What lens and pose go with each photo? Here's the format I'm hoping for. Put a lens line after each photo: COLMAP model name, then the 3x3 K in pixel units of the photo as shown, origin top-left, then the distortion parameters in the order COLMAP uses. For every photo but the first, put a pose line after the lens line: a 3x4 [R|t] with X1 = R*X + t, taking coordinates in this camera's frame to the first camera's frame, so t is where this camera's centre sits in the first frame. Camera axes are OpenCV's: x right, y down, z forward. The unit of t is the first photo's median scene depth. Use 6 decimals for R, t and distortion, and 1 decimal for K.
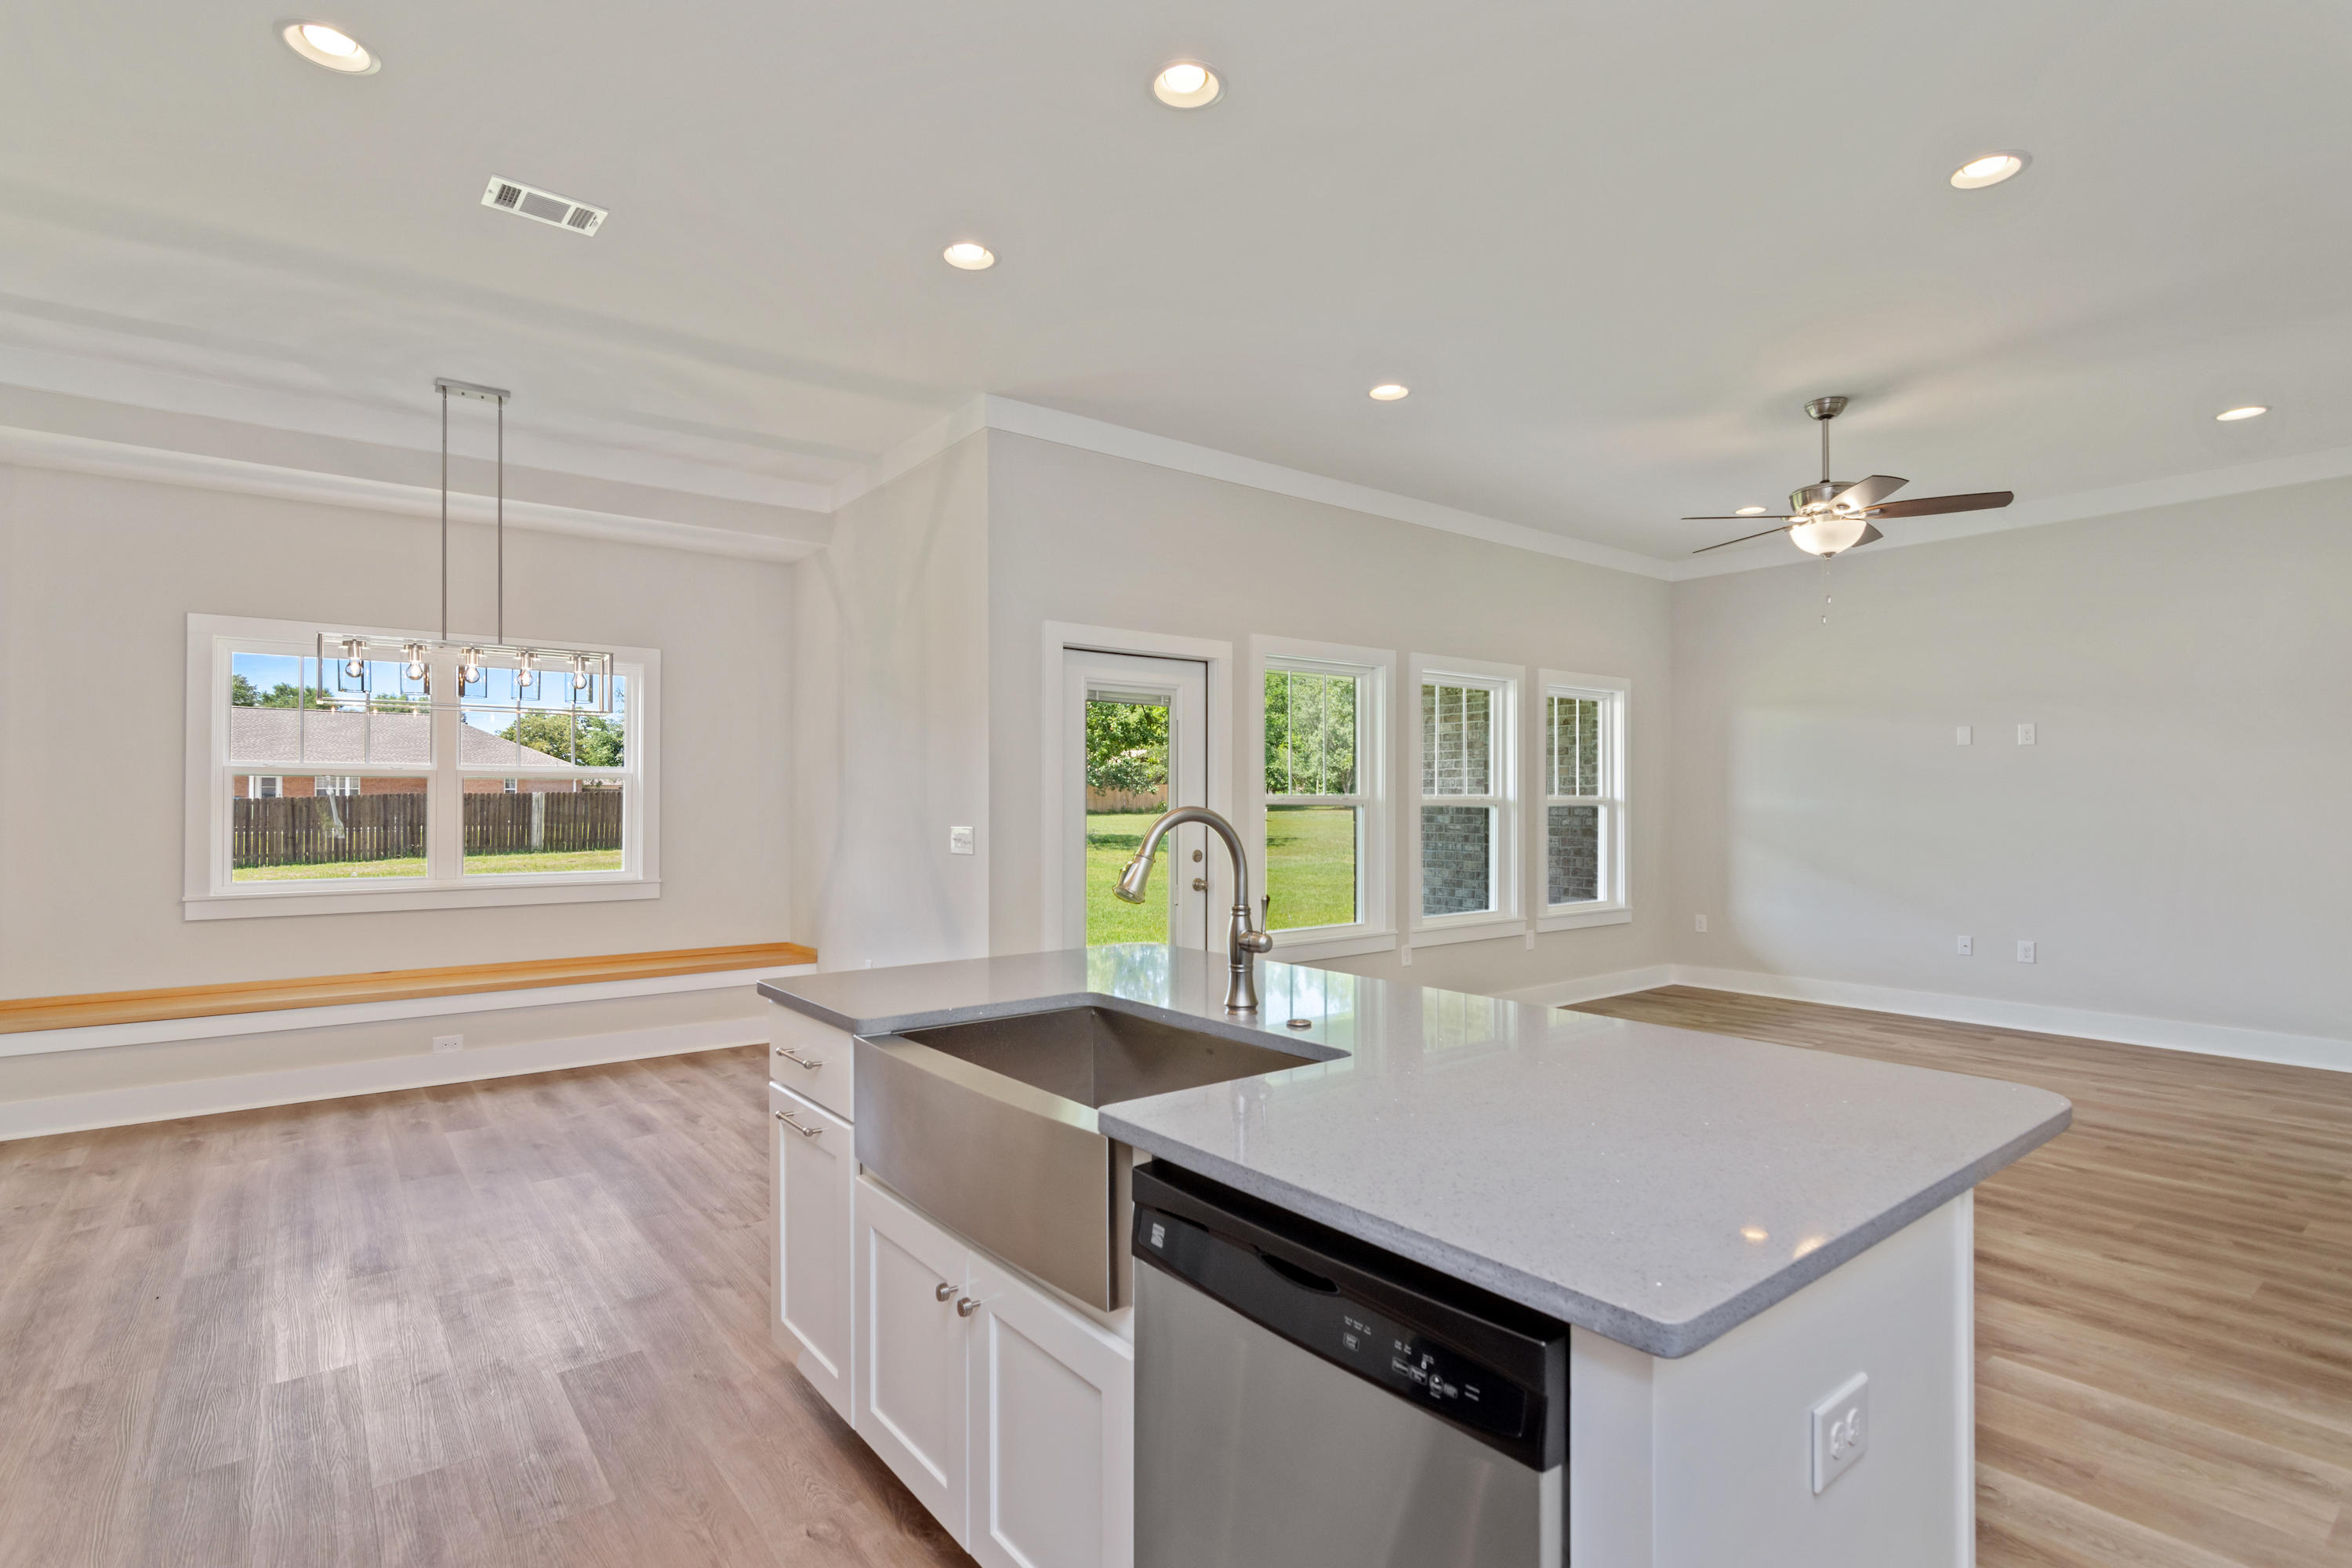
lens RADIAL K [[1139.7, 0, 1172.8], [0, 1139.7, 790.2], [0, 0, 1]] dist [0.001563, 0.002312]
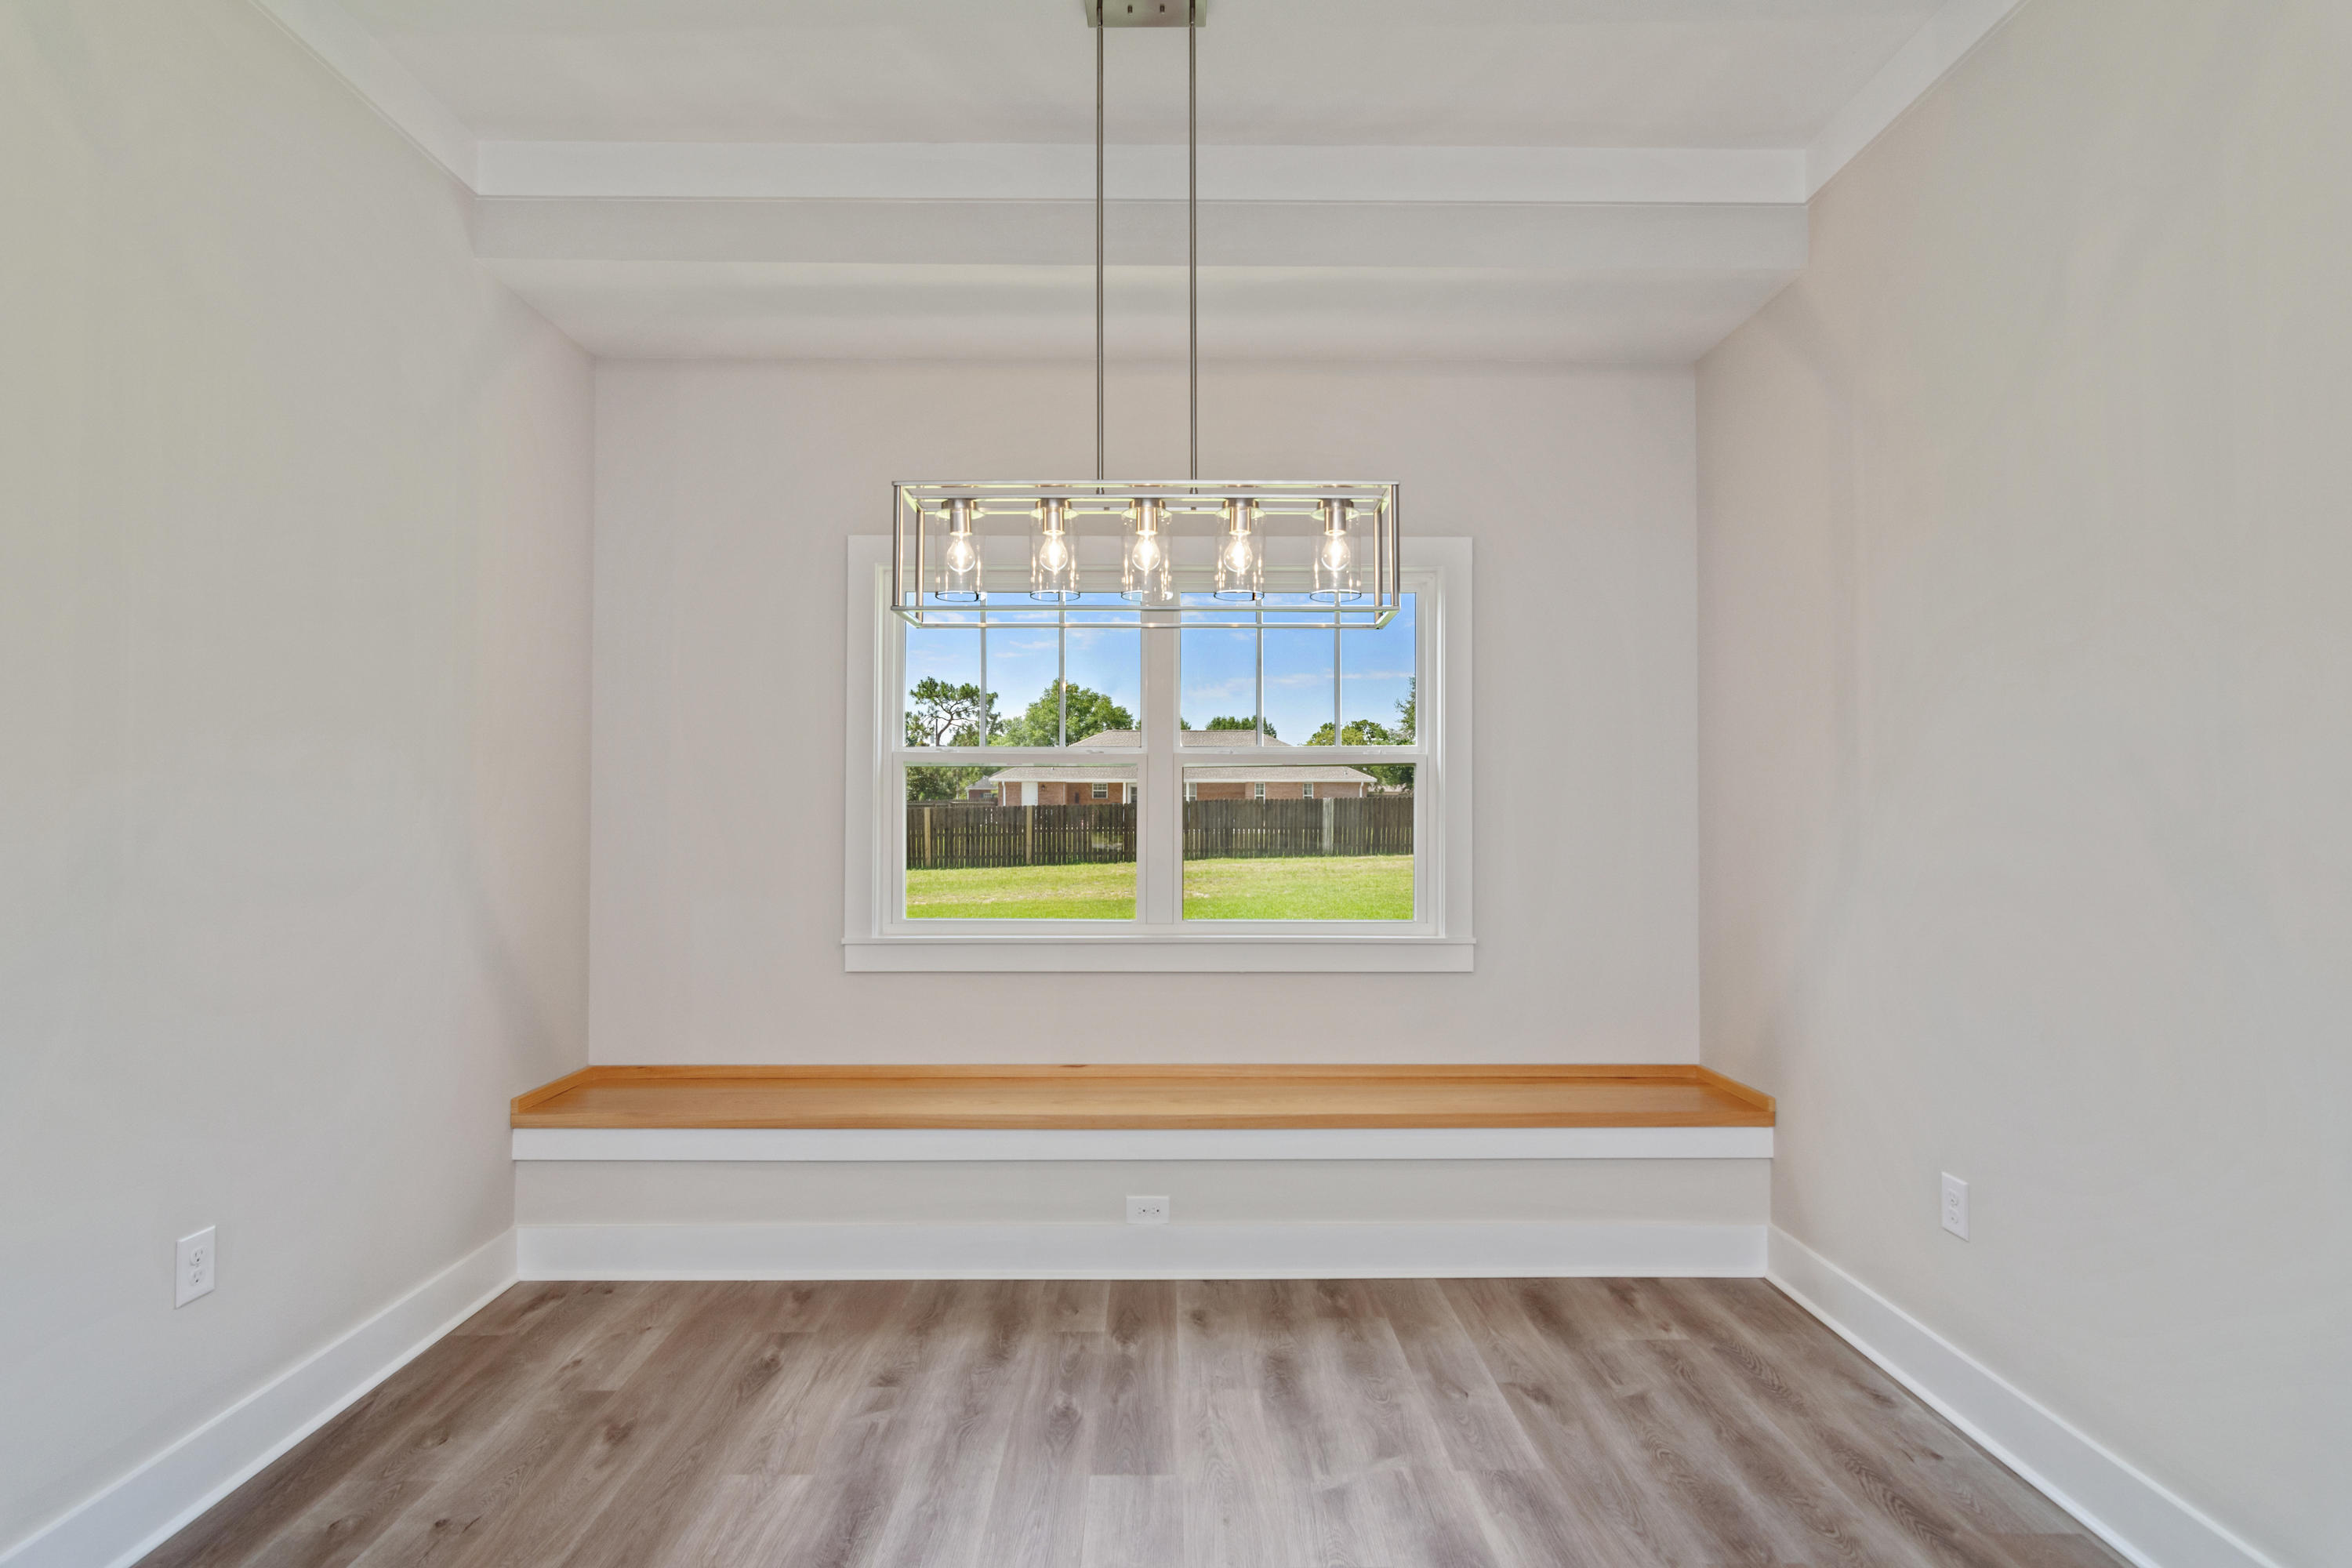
lens RADIAL K [[1139.7, 0, 1172.8], [0, 1139.7, 790.2], [0, 0, 1]] dist [0.001563, 0.002312]
pose [[0.797387, -0.008842, -0.603404, -0.273250], [0.005986, 0.999959, -0.006743, 0.008434], [0.603439, 0.001765, 0.797407, 0.550601]]
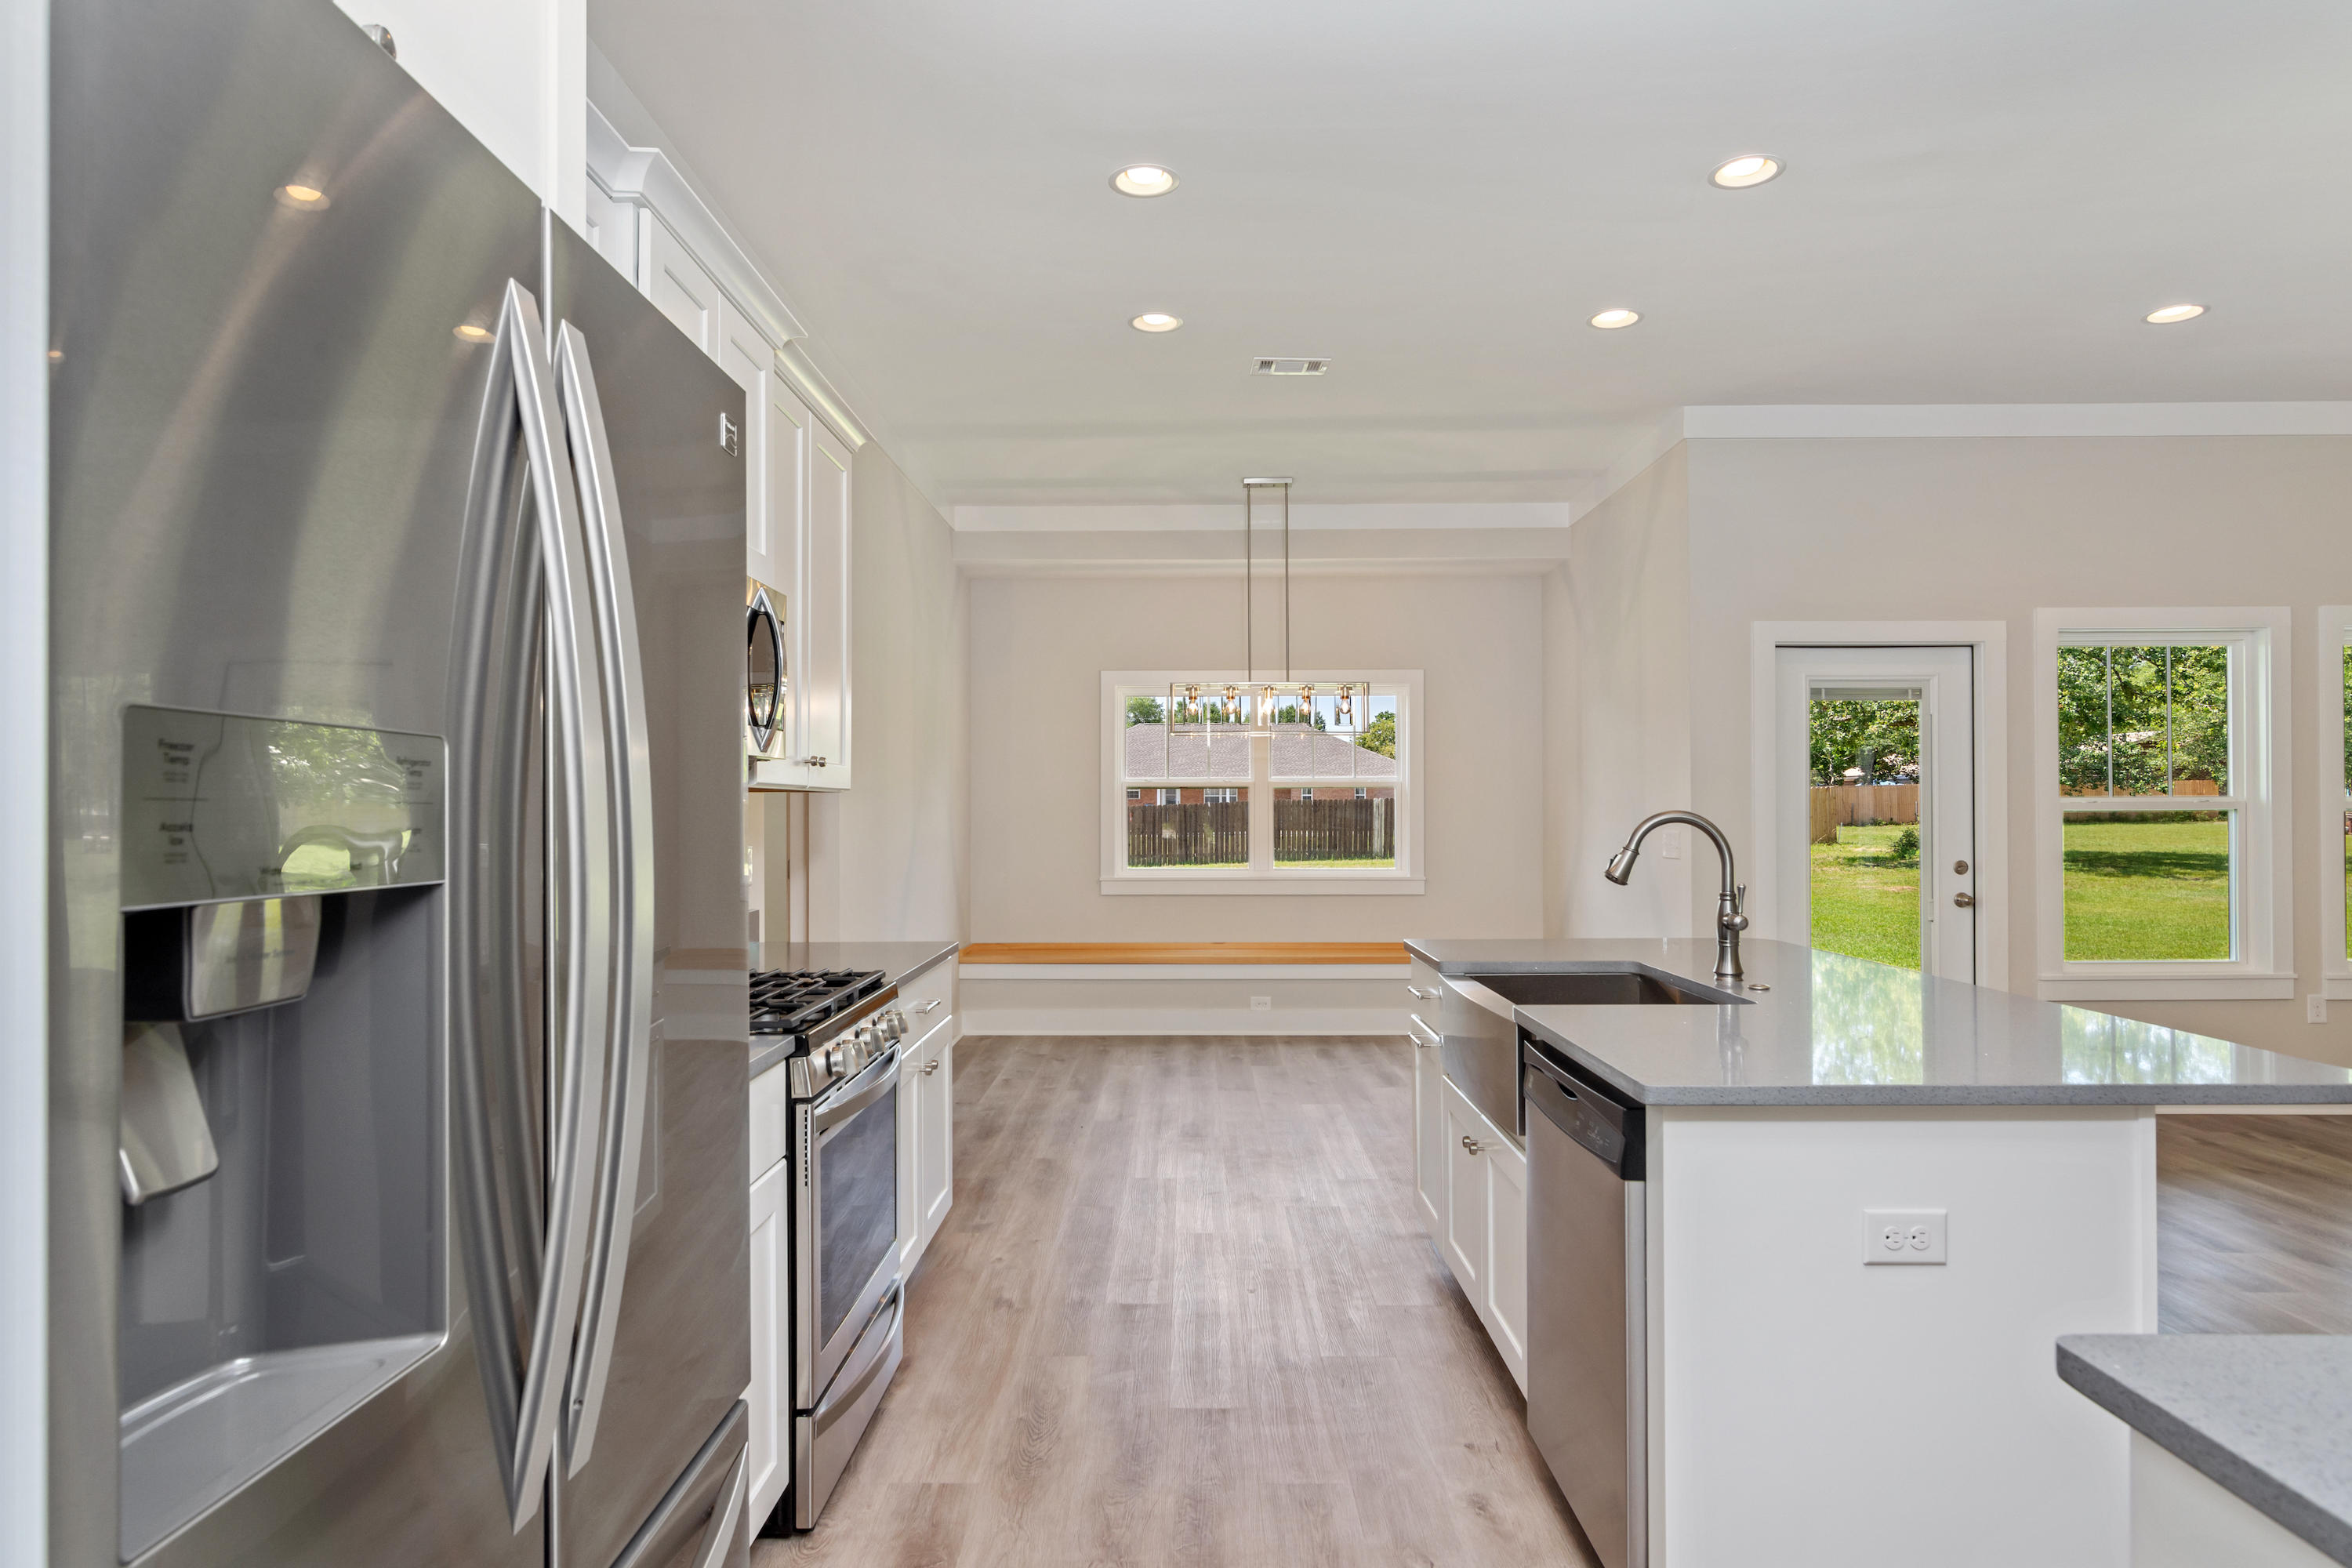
lens RADIAL K [[1344.5, 0, 1176.0], [0, 1344.5, 784.0], [0, 0, 1]] dist [-0.000034, 0.000104]
pose [[0.784805, -0.014604, -0.619571, 0.205784], [0.010283, 0.999892, -0.010544, -0.002275], [0.619657, 0.001903, 0.784870, -0.208435]]
